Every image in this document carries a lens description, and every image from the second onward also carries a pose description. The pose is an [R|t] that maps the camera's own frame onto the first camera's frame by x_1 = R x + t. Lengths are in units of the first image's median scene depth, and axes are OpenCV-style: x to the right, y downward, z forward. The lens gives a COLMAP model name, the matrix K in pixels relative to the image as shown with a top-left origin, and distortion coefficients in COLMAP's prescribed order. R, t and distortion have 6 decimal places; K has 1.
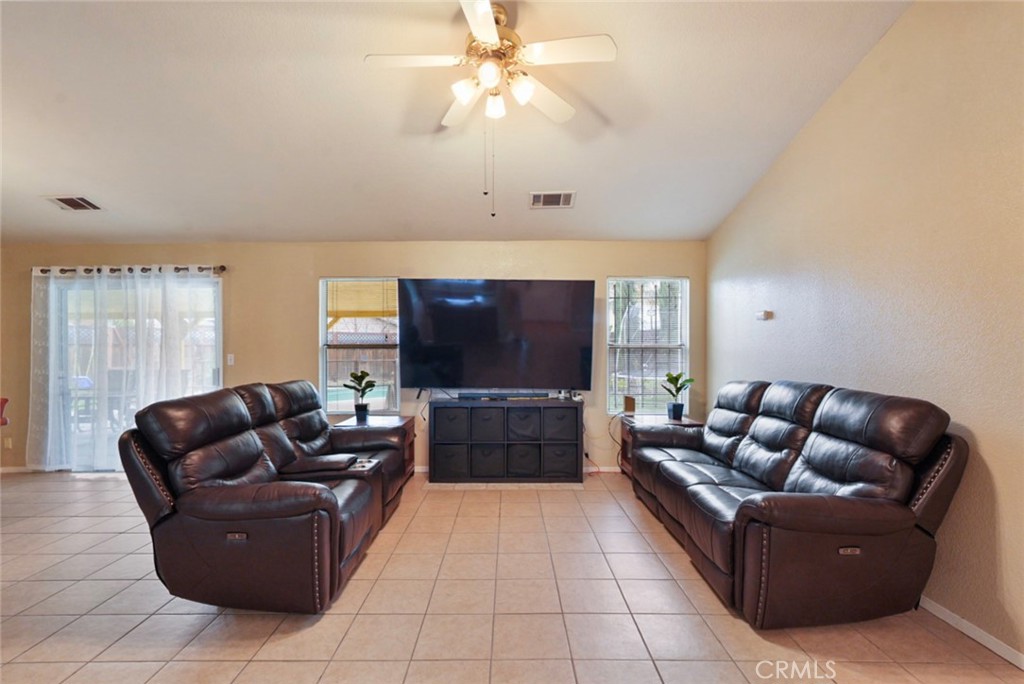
lens RADIAL K [[458.6, 0, 512.6], [0, 458.6, 354.7], [0, 0, 1]] dist [-0.005090, 0.000262]
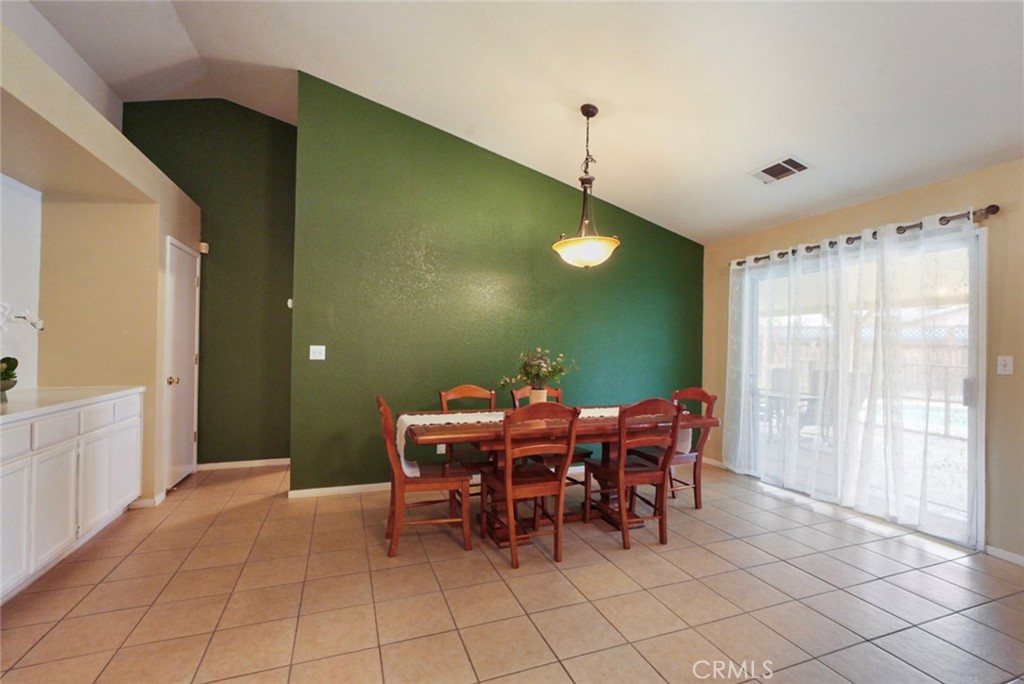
lens RADIAL K [[452.3, 0, 512.0], [0, 452.3, 342.0], [0, 0, 1]] dist [-0.021000, 0.013417]
pose [[0.356128, 0.000357, -0.934437, -0.324268], [-0.025567, 0.999629, -0.009362, 0.003288], [0.934087, 0.027225, 0.356005, 0.228030]]
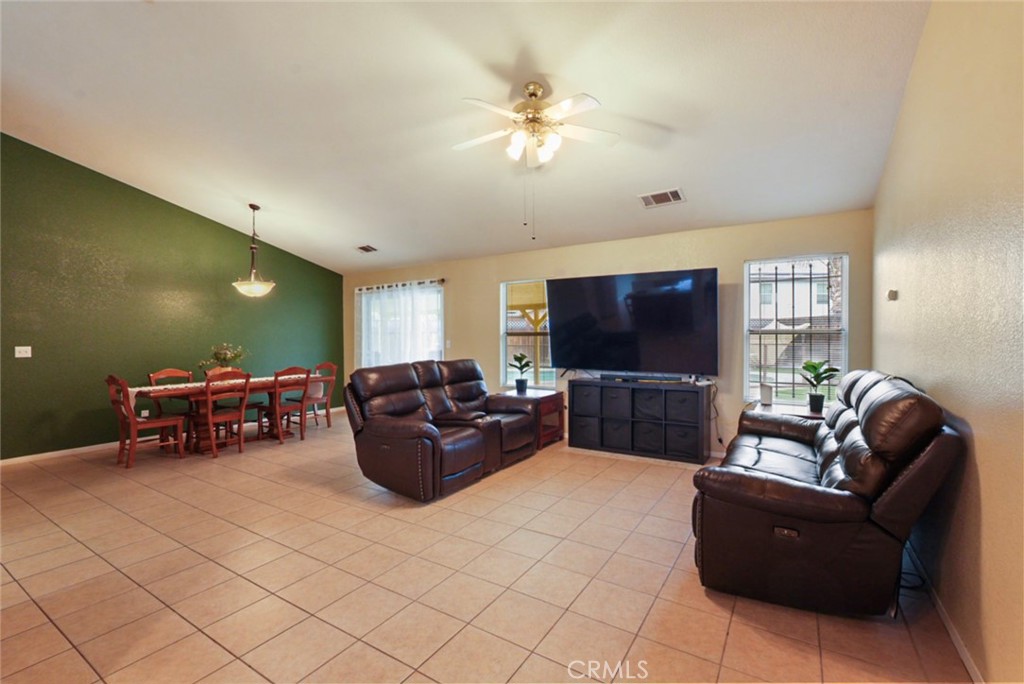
lens RADIAL K [[452.3, 0, 512.0], [0, 452.3, 342.0], [0, 0, 1]] dist [-0.021000, 0.013417]
pose [[0.843670, 0.001999, -0.536859, 0.321287], [0.001495, 0.999980, 0.006073, -0.004277], [0.536860, -0.005926, 0.843650, -0.081894]]
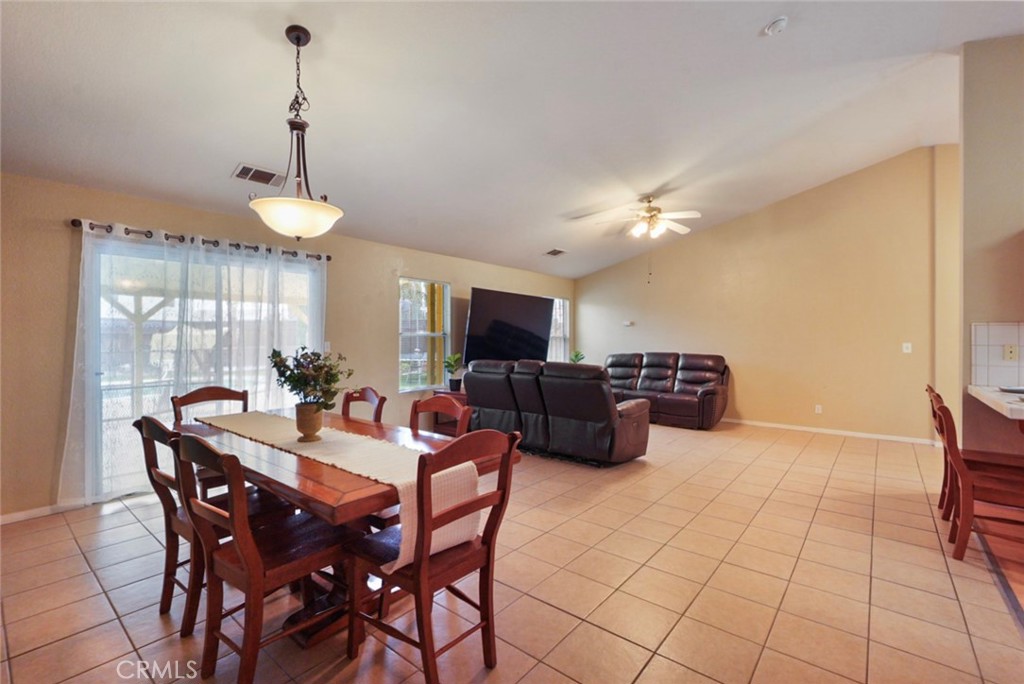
lens RADIAL K [[452.3, 0, 512.0], [0, 452.3, 342.0], [0, 0, 1]] dist [-0.021000, 0.013417]
pose [[0.640180, 0.001040, 0.768224, -1.193319], [0.001531, 0.999995, -0.002629, 0.003926], [-0.768223, 0.002859, 0.640176, 0.032707]]
